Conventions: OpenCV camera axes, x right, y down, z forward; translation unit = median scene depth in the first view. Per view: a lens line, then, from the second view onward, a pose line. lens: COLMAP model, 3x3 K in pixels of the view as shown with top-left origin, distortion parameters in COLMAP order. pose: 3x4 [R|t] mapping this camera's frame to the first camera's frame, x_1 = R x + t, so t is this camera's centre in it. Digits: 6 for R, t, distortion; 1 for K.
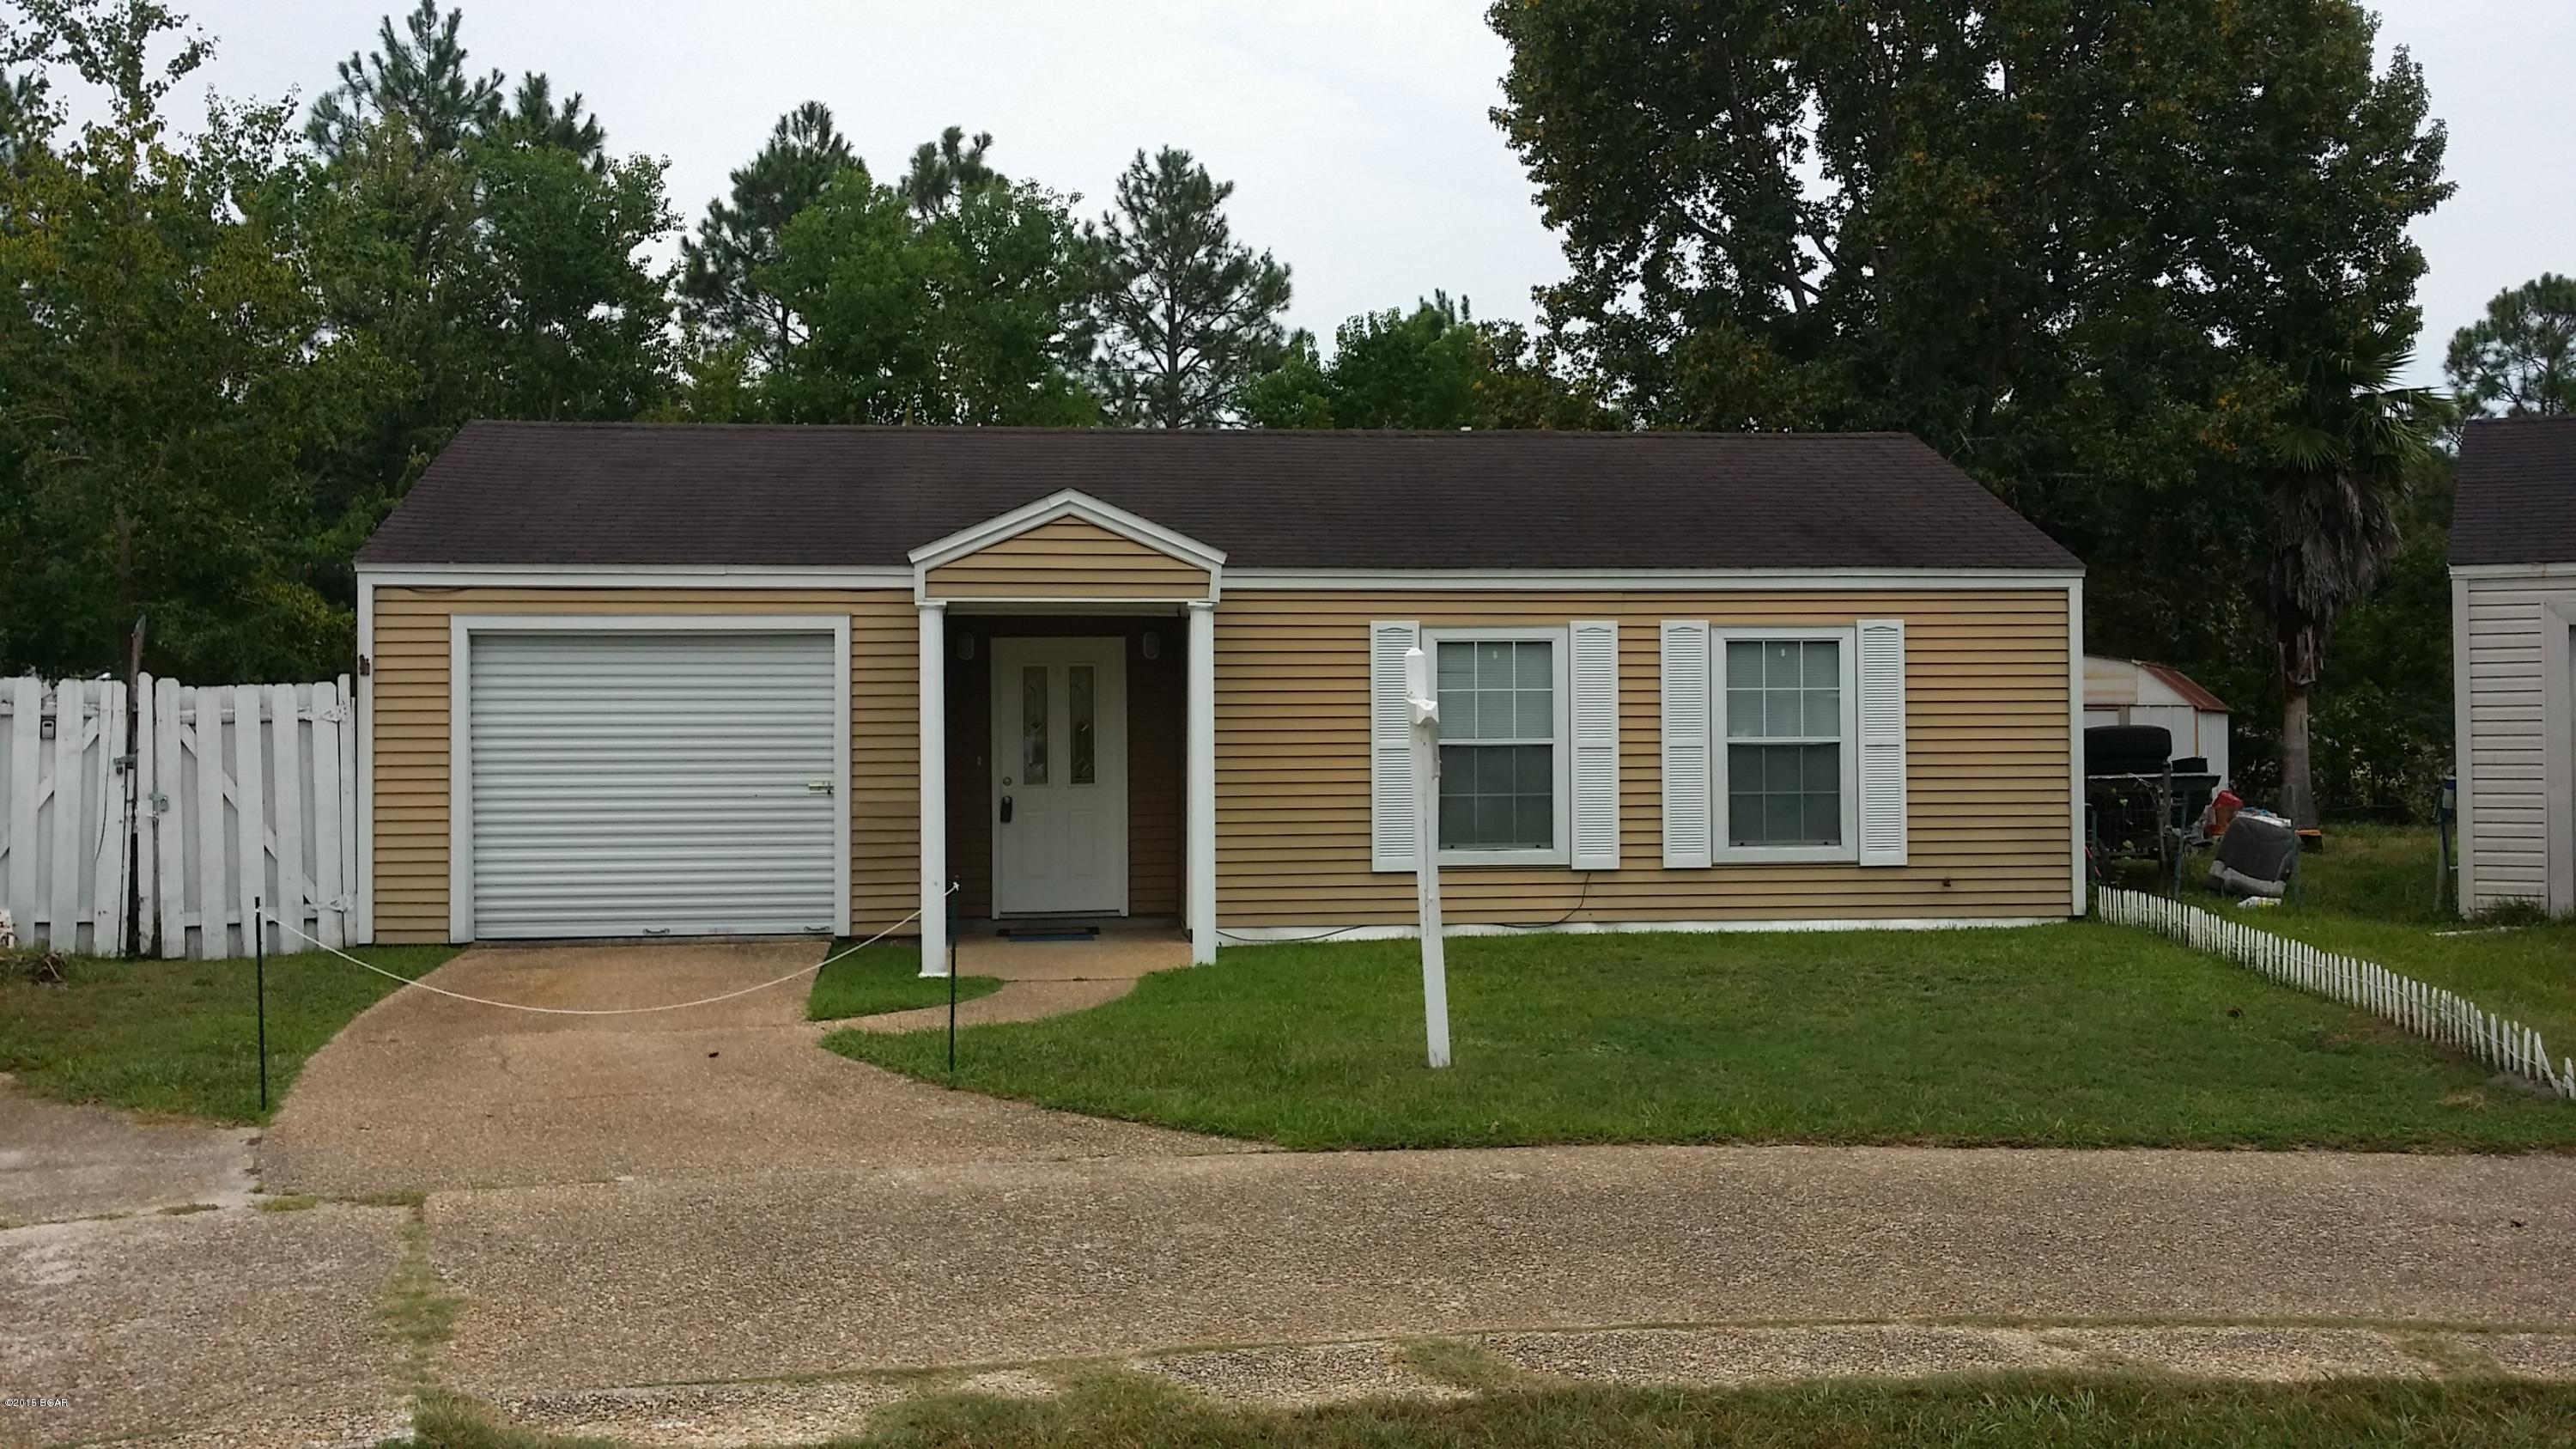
lens RADIAL K [[2278.6, 0, 1291.6], [0, 2278.6, 689.3], [0, 0, 1]] dist [-0.002376, -0.003724]
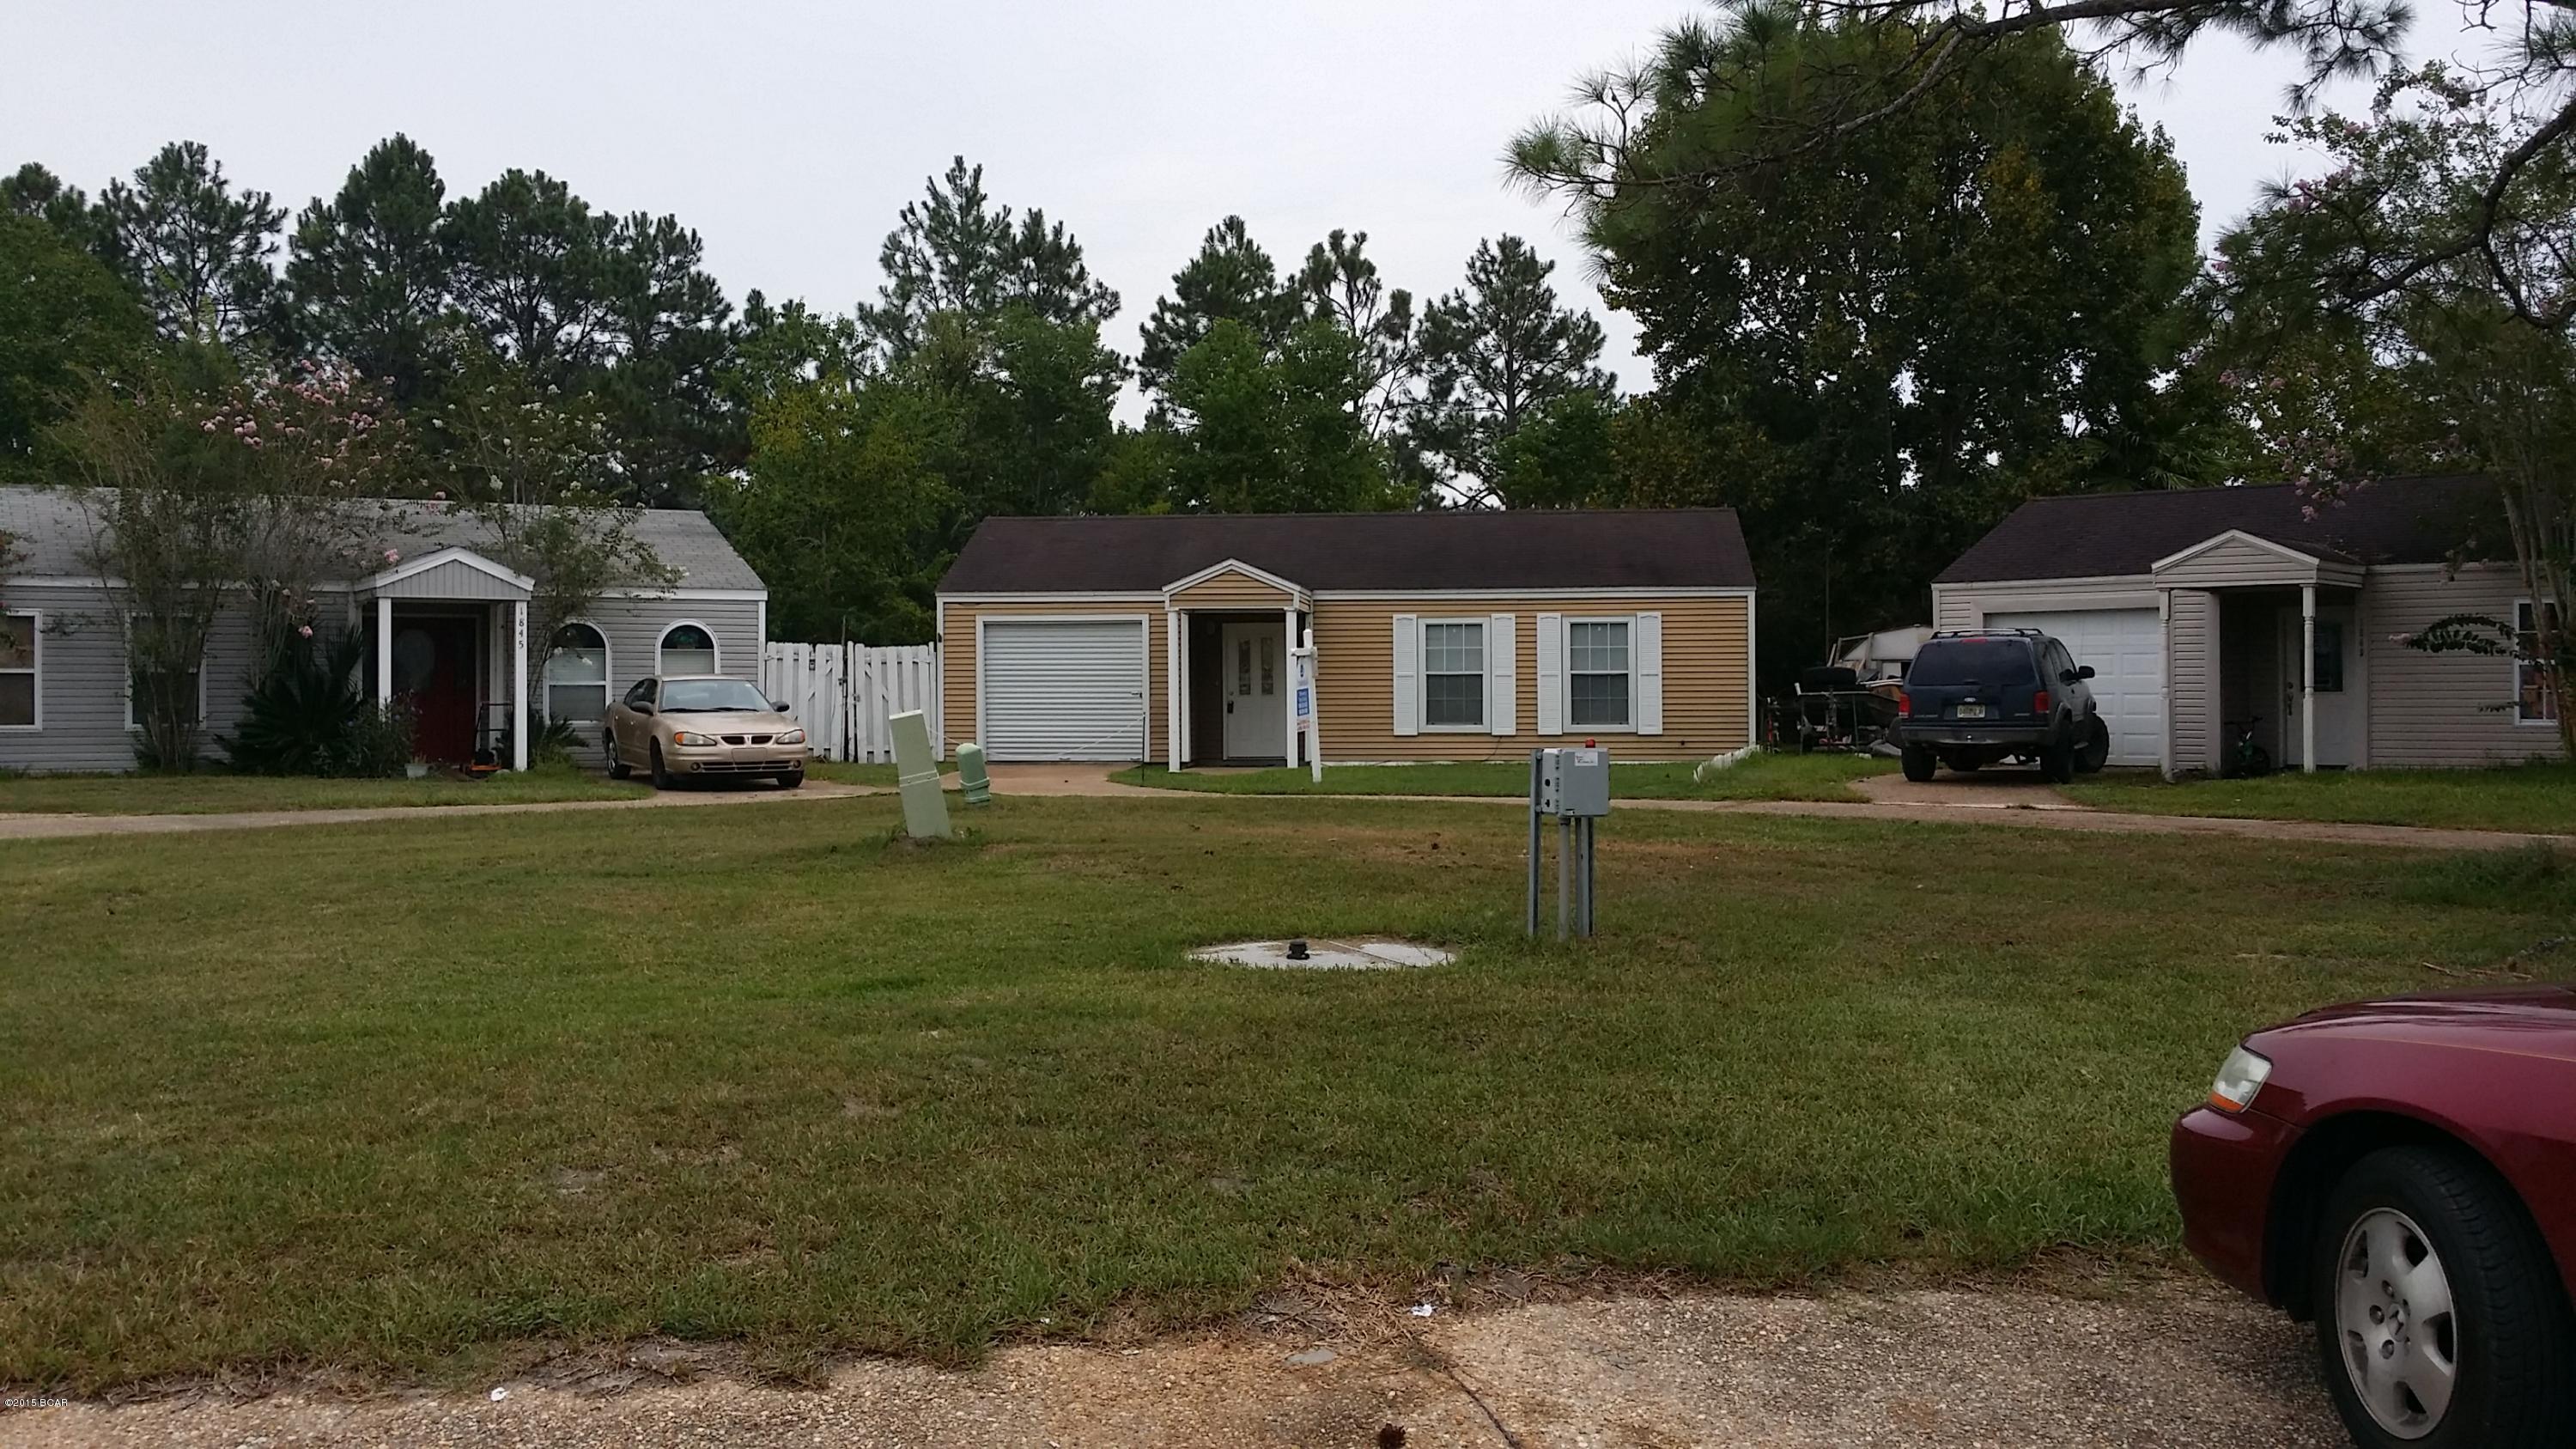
lens RADIAL K [[2278.6, 0, 1291.6], [0, 2278.6, 689.3], [0, 0, 1]] dist [-0.002376, -0.003724]
pose [[0.976605, 0.000990, -0.215039, 0.262721], [0.001304, 0.999944, 0.010529, 0.010927], [0.215038, -0.010563, 0.976549, -0.709465]]
